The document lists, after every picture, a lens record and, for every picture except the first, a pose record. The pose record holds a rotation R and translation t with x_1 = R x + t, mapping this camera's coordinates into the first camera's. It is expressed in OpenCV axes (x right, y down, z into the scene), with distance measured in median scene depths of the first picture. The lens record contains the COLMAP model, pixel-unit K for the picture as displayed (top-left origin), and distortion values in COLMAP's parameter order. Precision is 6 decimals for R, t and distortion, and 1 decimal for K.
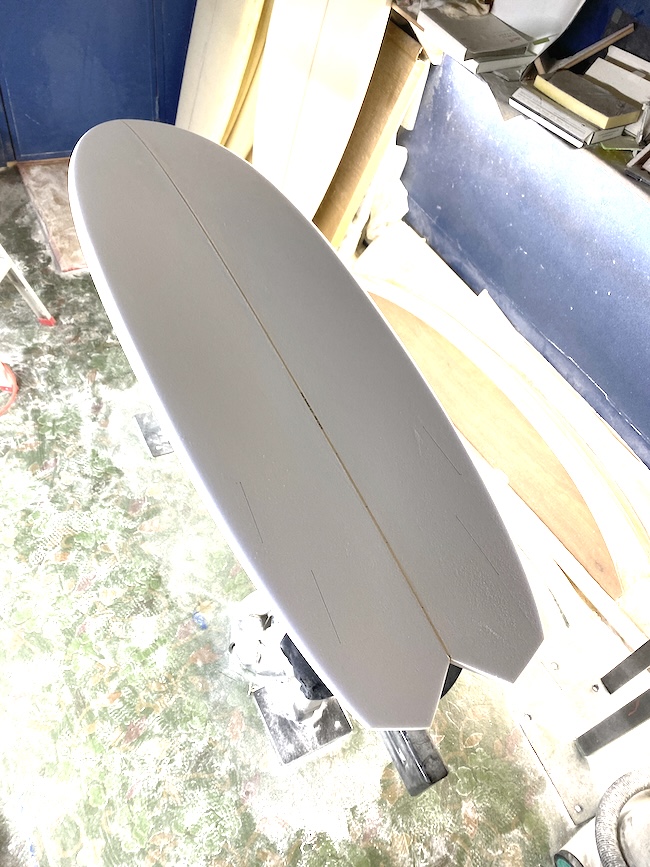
lens RADIAL K [[666.5, 0, 323.7], [0, 666.5, 440.9], [0, 0, 1]] dist [0.005551, -0.017932]
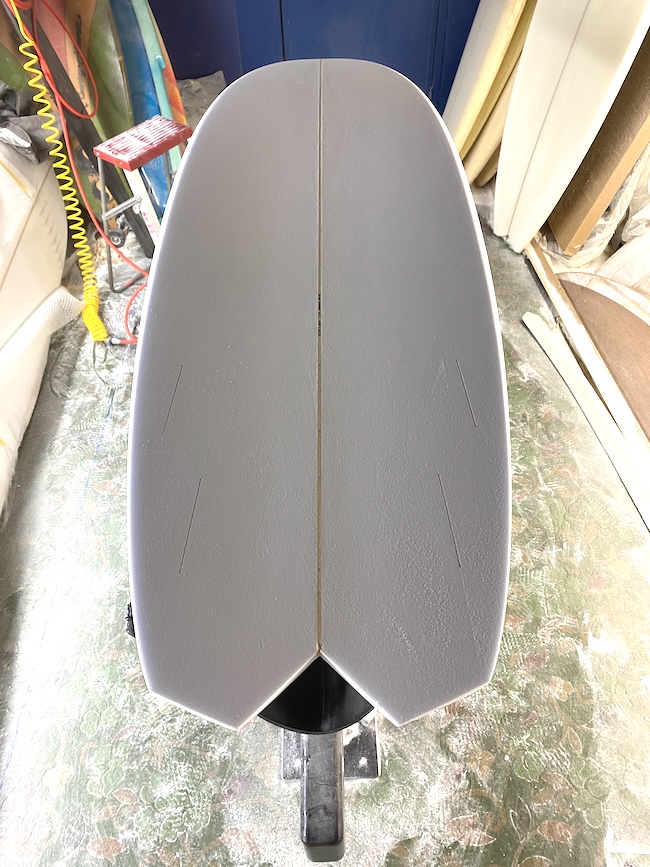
lens RADIAL K [[666.5, 0, 327.1], [0, 666.5, 425.5], [0, 0, 1]] dist [0.005551, -0.017932]
pose [[0.885308, 0.203298, -0.418209, 0.223195], [-0.239087, 0.970388, -0.034404, 0.068891], [0.398831, 0.130446, 0.907699, 0.196242]]
